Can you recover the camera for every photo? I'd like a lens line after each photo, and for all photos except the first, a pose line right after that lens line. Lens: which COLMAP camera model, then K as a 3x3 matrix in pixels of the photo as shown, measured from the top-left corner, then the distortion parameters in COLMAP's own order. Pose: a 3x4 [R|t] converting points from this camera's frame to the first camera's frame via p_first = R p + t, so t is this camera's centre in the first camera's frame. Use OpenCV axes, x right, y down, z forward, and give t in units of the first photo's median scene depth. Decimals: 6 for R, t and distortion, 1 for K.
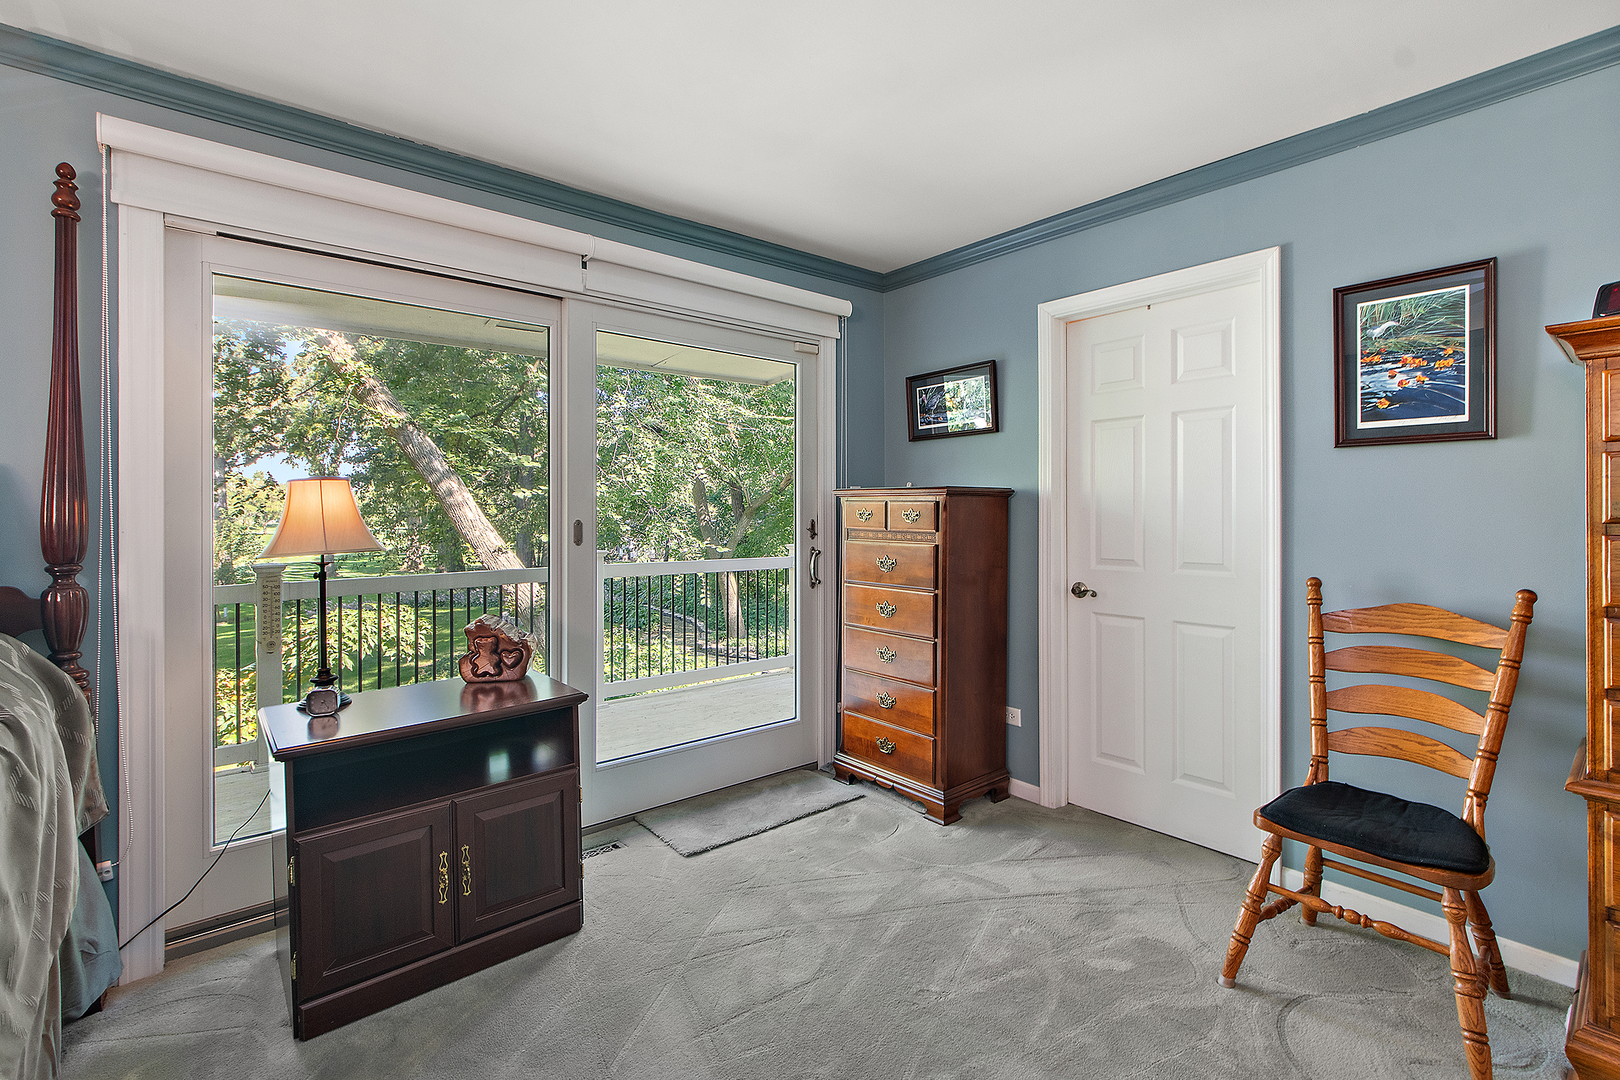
lens RADIAL K [[731.4, 0, 812.5], [0, 731.4, 515.4], [0, 0, 1]] dist [-0.001244, -0.000398]
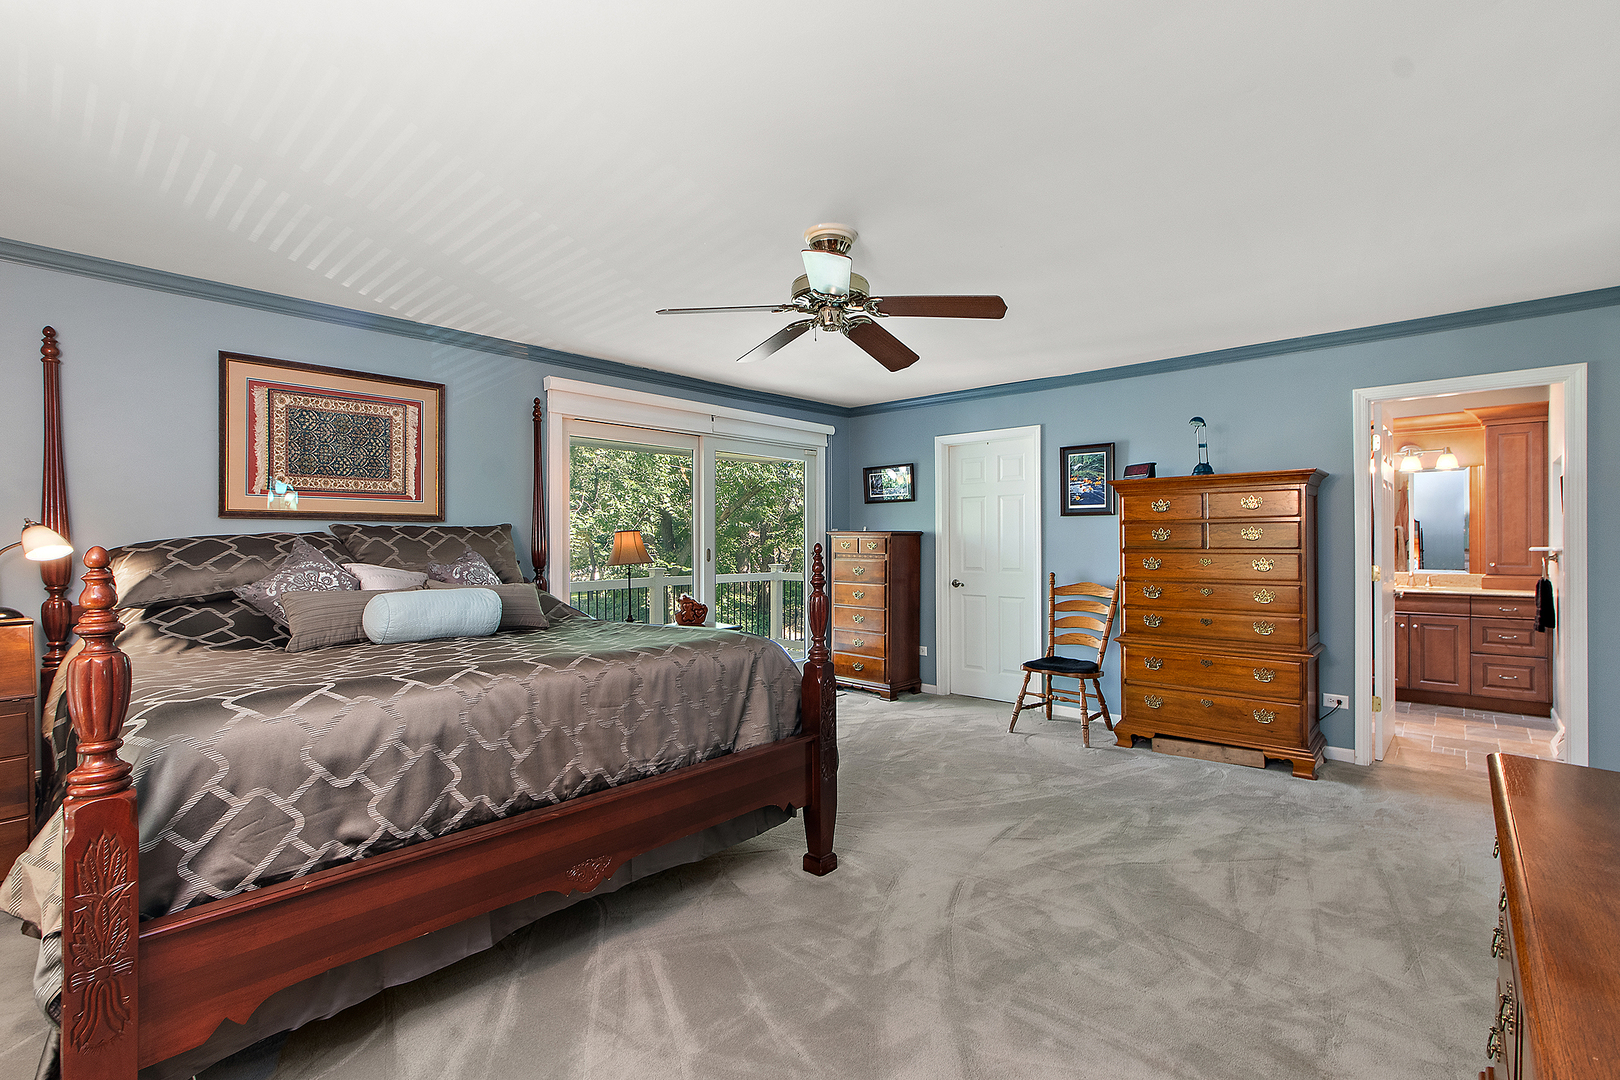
lens RADIAL K [[724.0, 0, 810.0], [0, 724.0, 540.0], [0, 0, 1]] dist [0.000093, -0.000265]
pose [[0.991024, -0.002095, 0.133670, -0.291436], [0.002560, 0.999991, -0.003312, -0.009380], [-0.133662, 0.003624, 0.991020, -0.901738]]
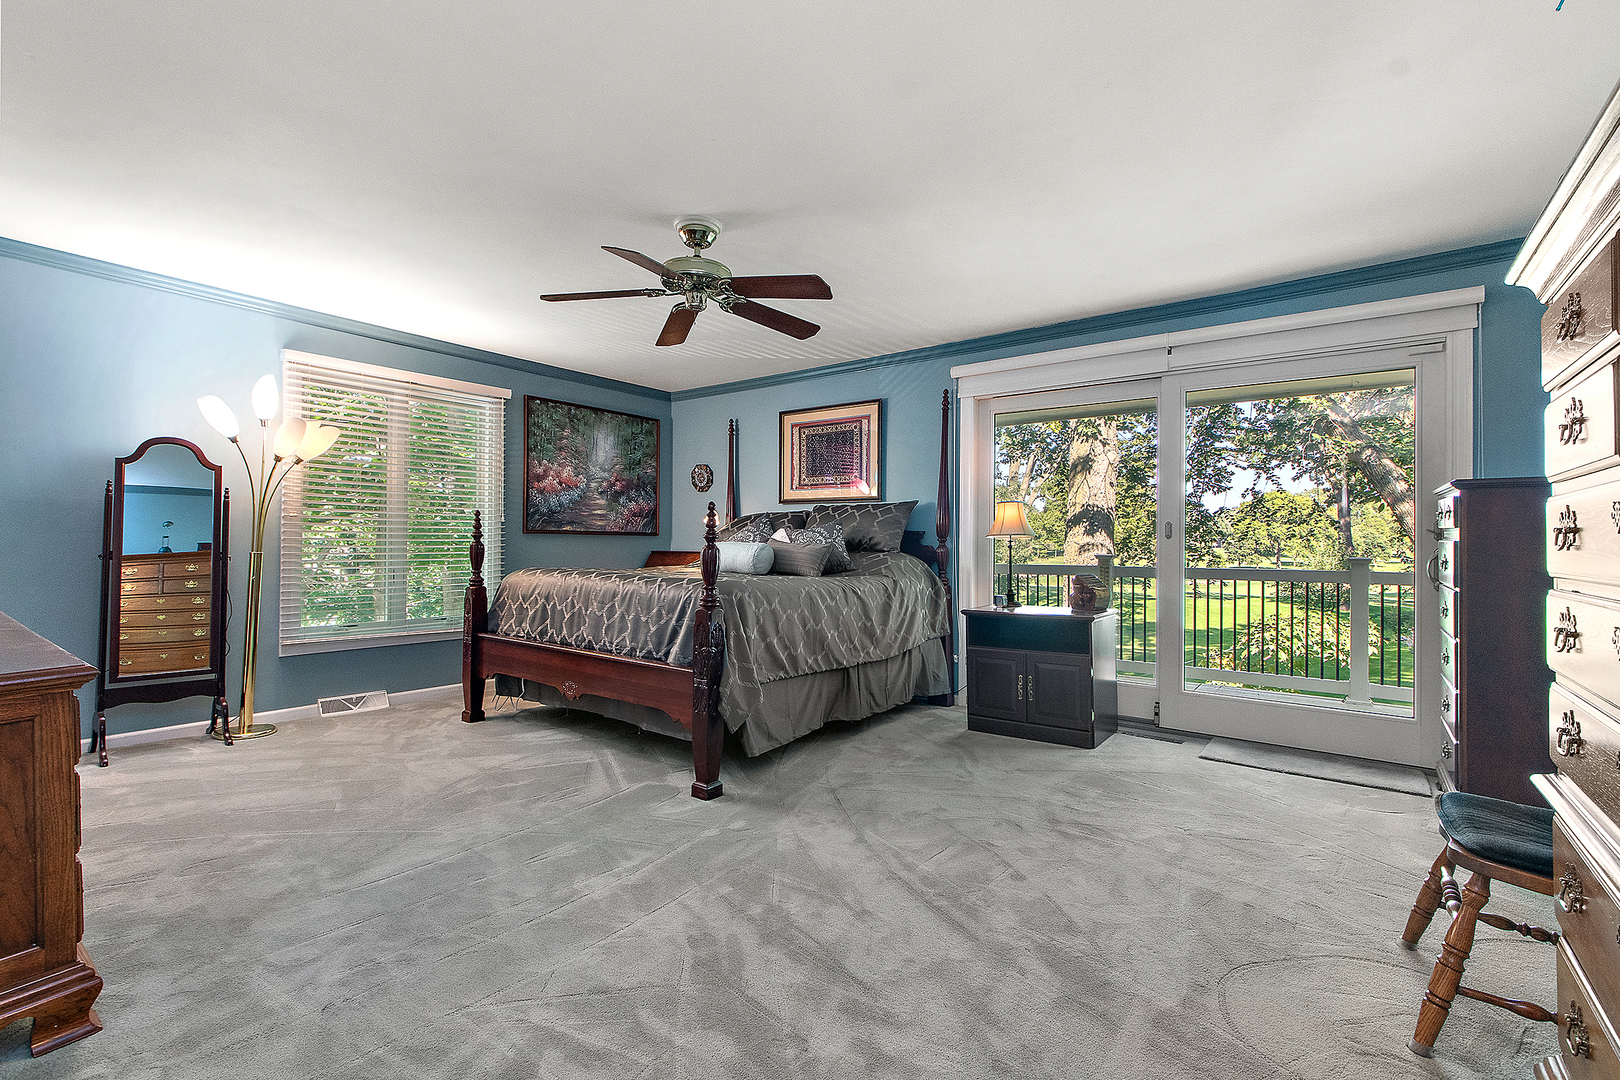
lens RADIAL K [[709.3, 0, 804.4], [0, 709.3, 533.4], [0, 0, 1]] dist [0.000864, 0.000007]
pose [[0.210238, -0.004050, -0.977642, 0.889410], [-0.010304, 0.999927, -0.006358, 0.044057], [0.977596, 0.011410, 0.210181, -0.034278]]
